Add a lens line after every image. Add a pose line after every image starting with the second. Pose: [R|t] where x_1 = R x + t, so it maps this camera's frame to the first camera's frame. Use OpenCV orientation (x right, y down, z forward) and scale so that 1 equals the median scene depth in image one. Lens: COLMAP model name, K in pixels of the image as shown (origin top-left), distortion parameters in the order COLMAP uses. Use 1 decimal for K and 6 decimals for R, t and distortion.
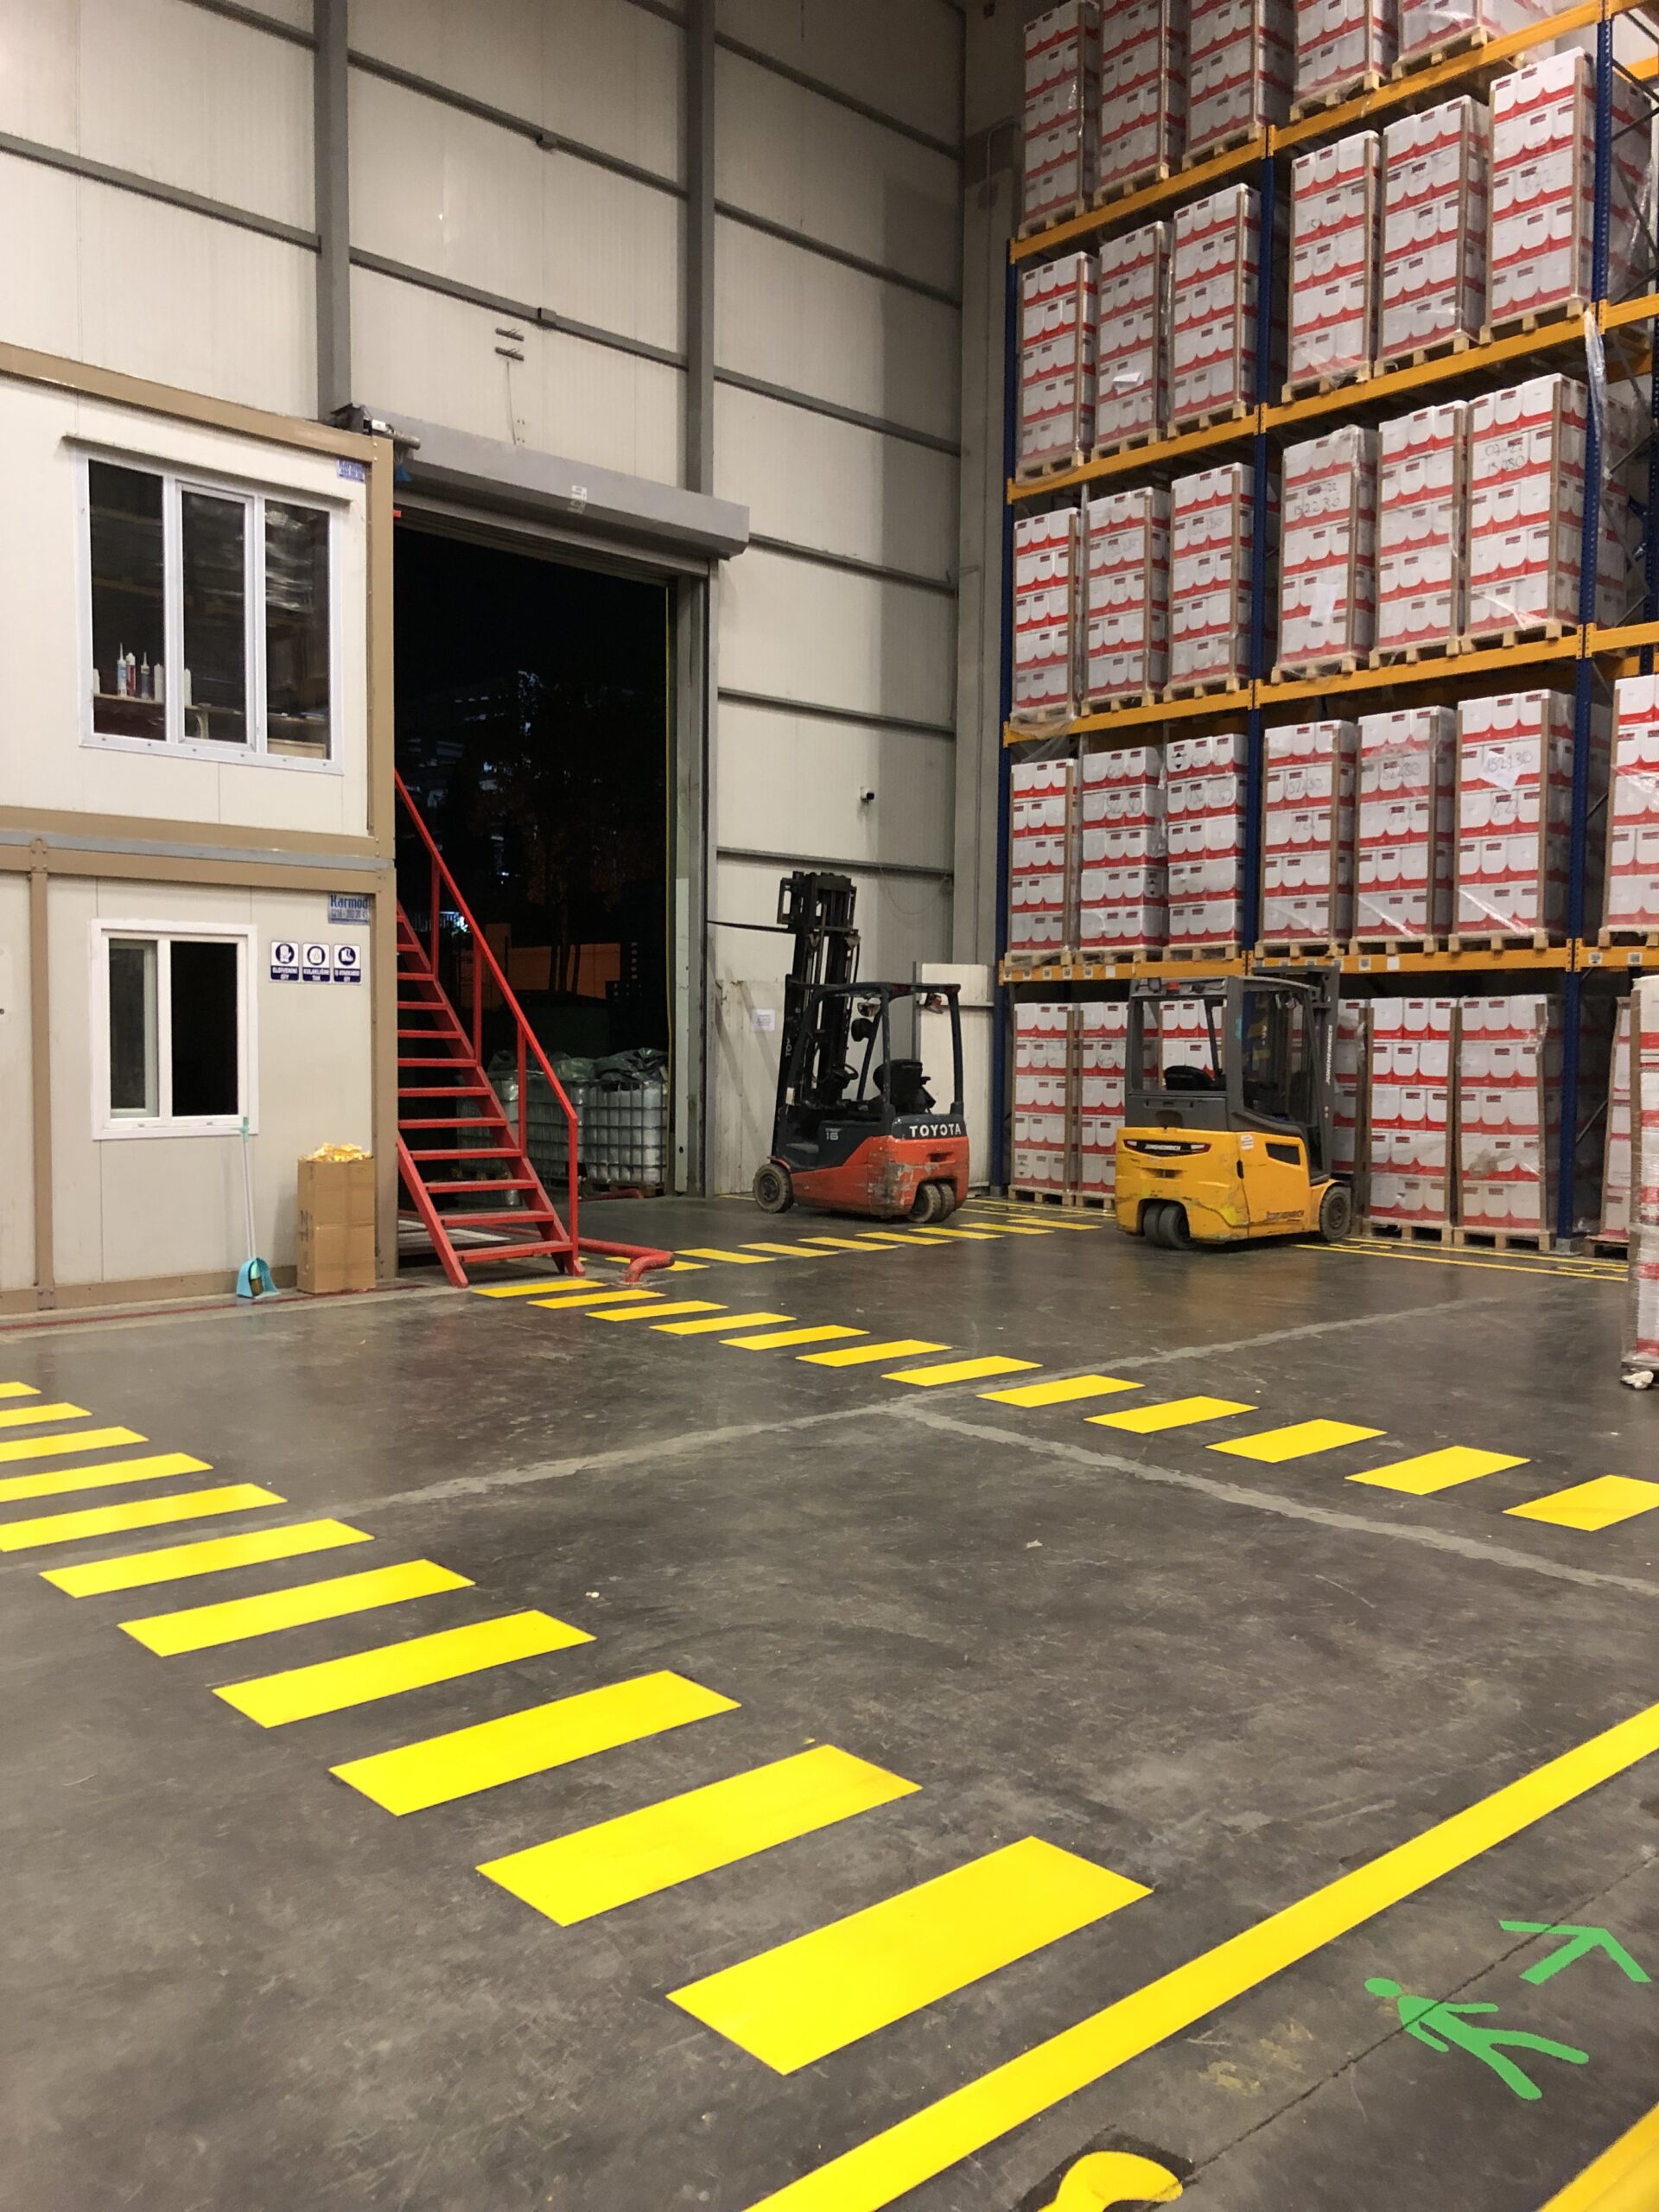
lens RADIAL K [[1815.8, 0, 822.7], [0, 1815.8, 1124.9], [0, 0, 1]] dist [0.028493, -0.022906]
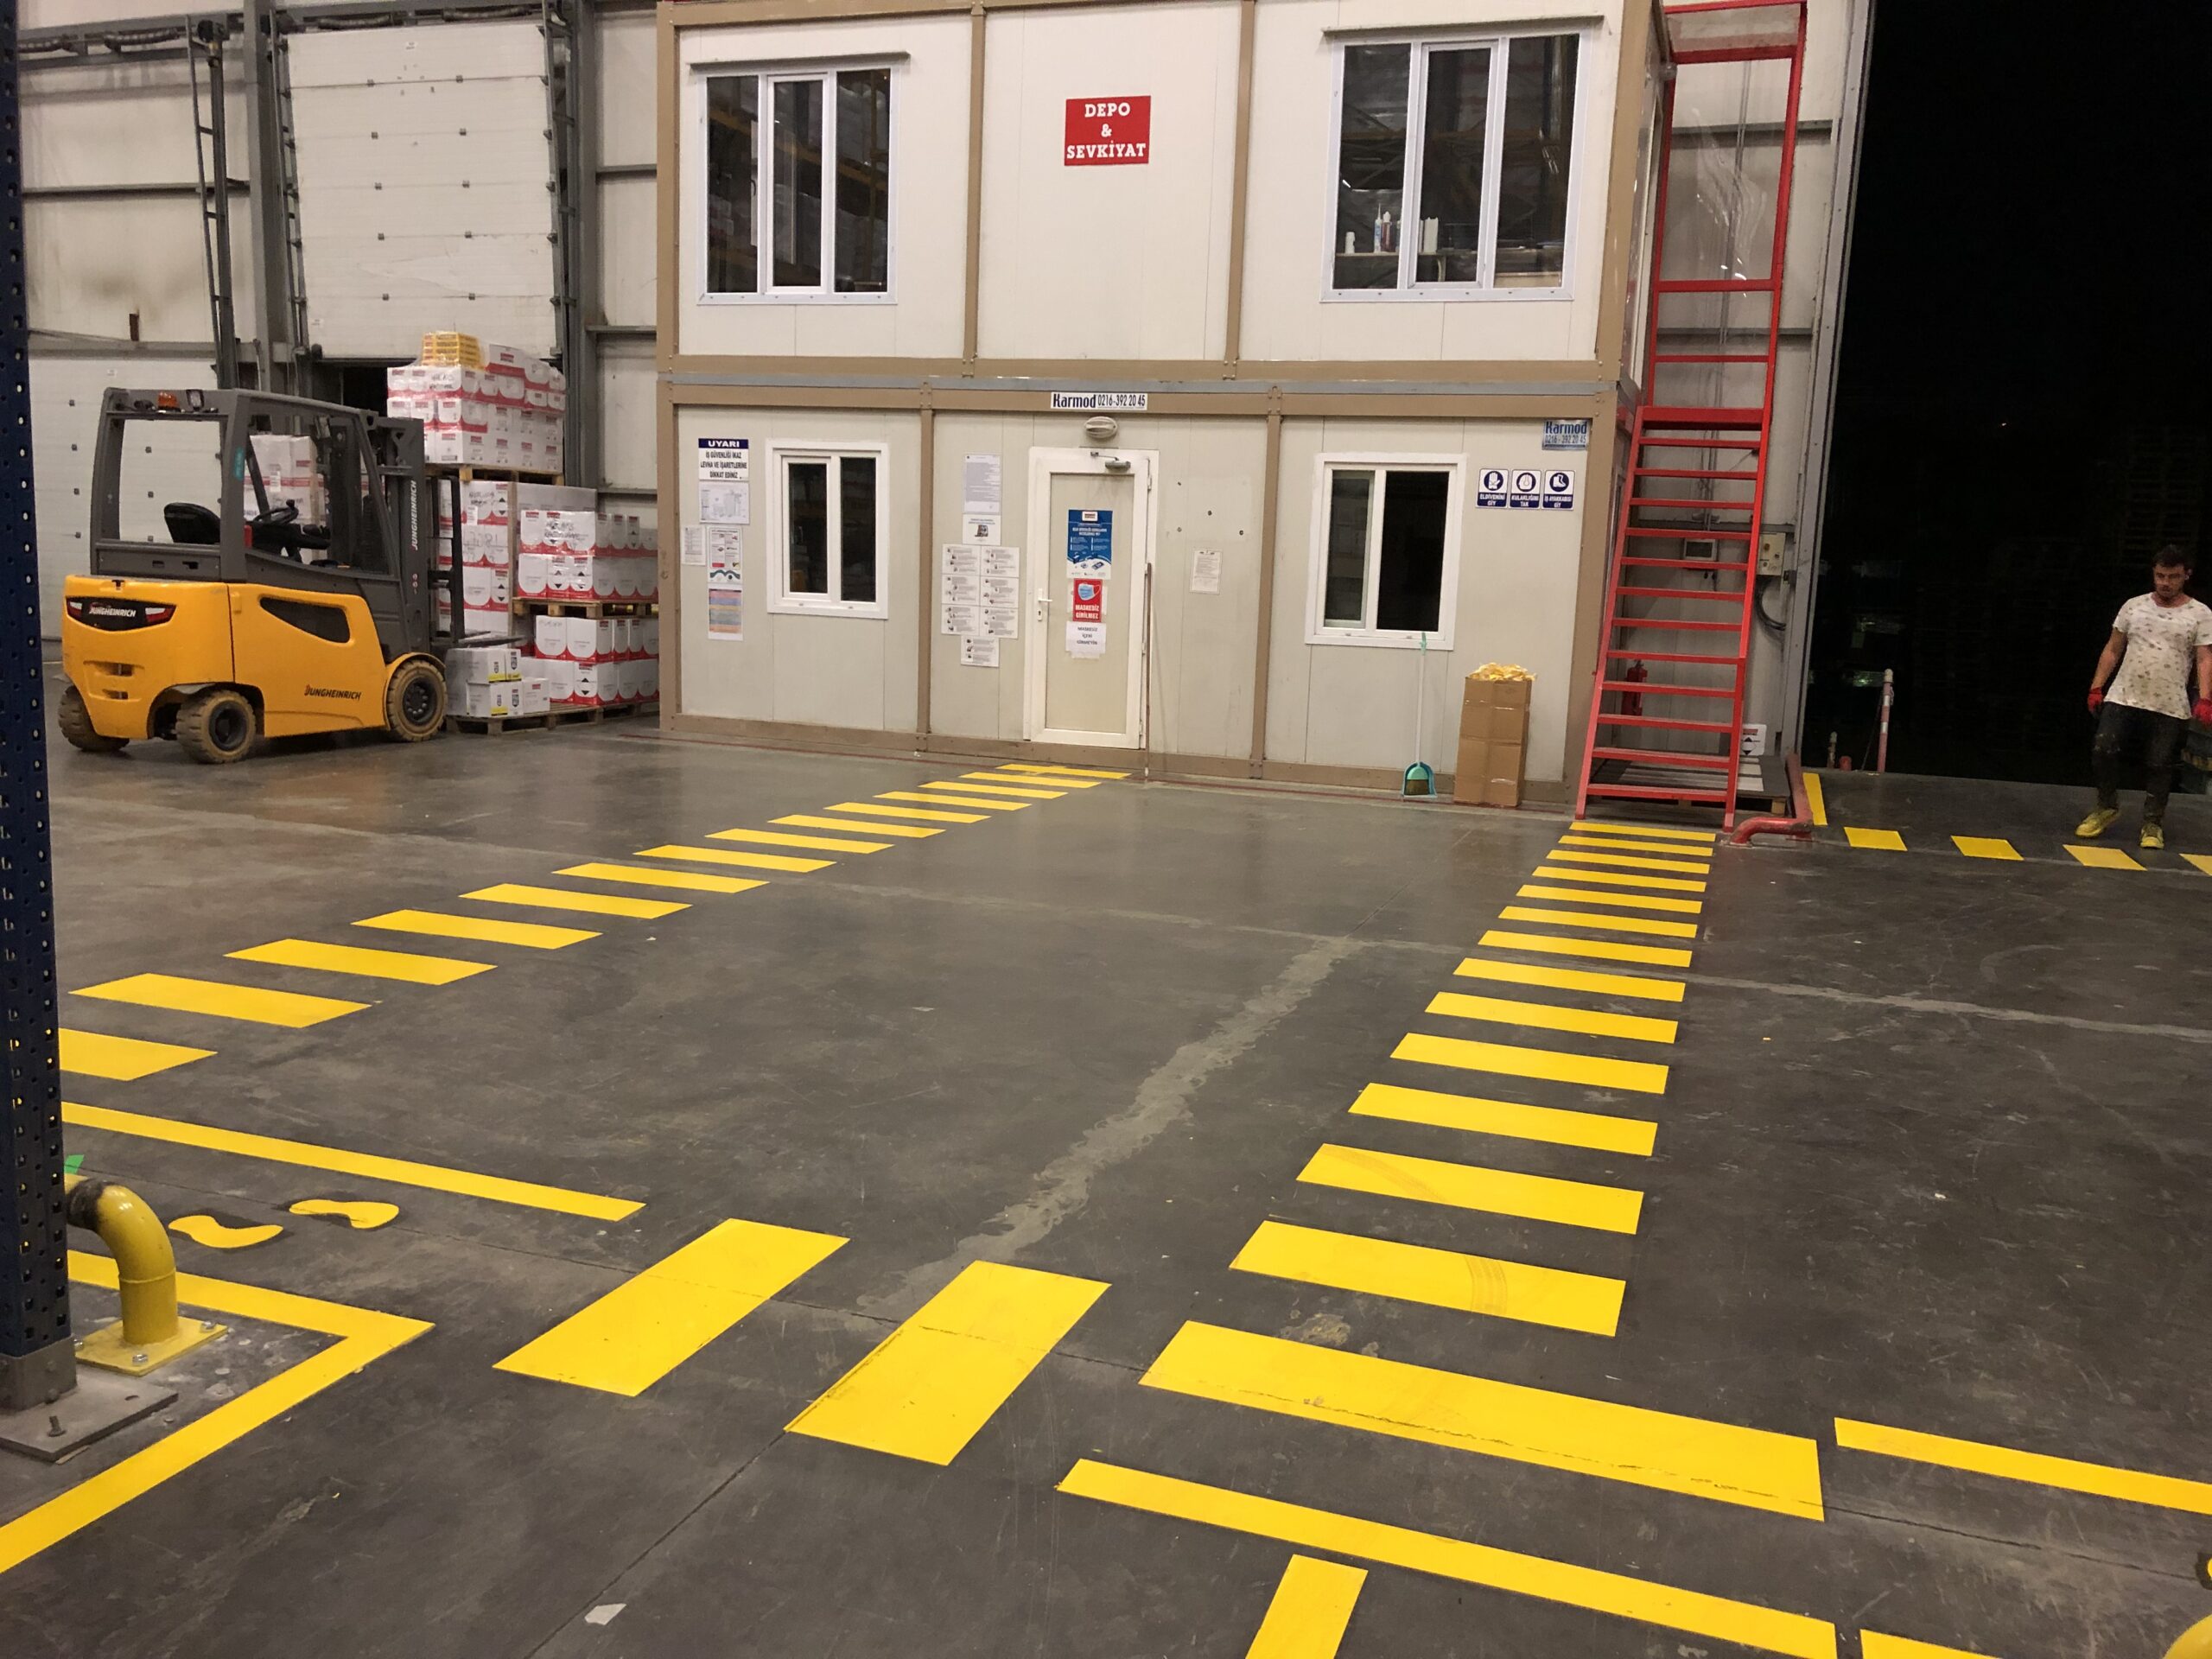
lens RADIAL K [[1815.8, 0, 1098.7], [0, 1815.8, 816.1], [0, 0, 1]] dist [0.028493, -0.022906]
pose [[0.465908, 0.135280, -0.874431, 0.595087], [-0.078532, 0.990666, 0.111419, -0.001626], [0.881341, 0.016760, 0.472183, 0.334945]]
